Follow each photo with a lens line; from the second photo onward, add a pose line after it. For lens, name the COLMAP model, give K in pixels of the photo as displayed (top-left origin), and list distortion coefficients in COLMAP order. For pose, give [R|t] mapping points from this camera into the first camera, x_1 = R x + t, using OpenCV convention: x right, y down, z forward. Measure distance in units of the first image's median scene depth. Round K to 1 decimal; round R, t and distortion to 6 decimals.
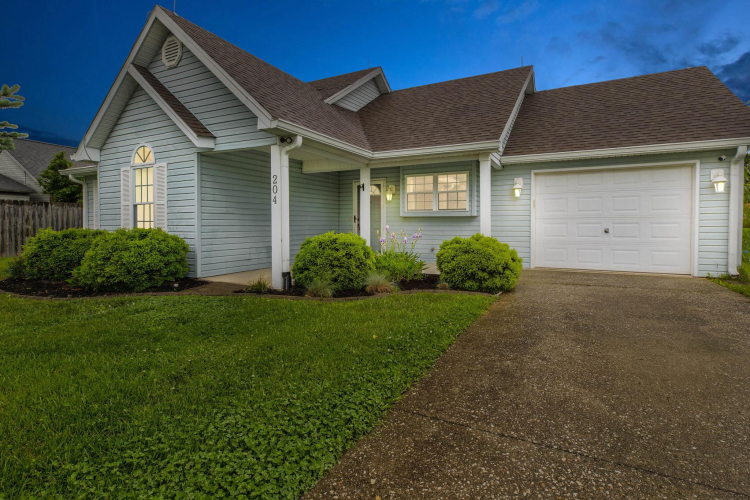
lens RADIAL K [[342.2, 0, 396.6], [0, 342.2, 229.5], [0, 0, 1]] dist [0.000460, -0.001569]
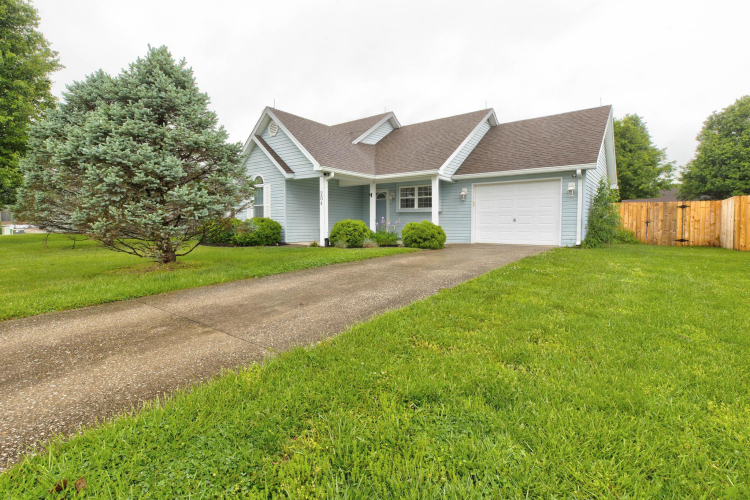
lens RADIAL K [[342.2, 0, 373.9], [0, 342.2, 242.3], [0, 0, 1]] dist [0.000460, -0.001569]
pose [[0.977327, 0.015076, -0.211198, 0.366214], [-0.008231, 0.999413, 0.033248, 0.072694], [0.211575, -0.030756, 0.976878, -0.891800]]
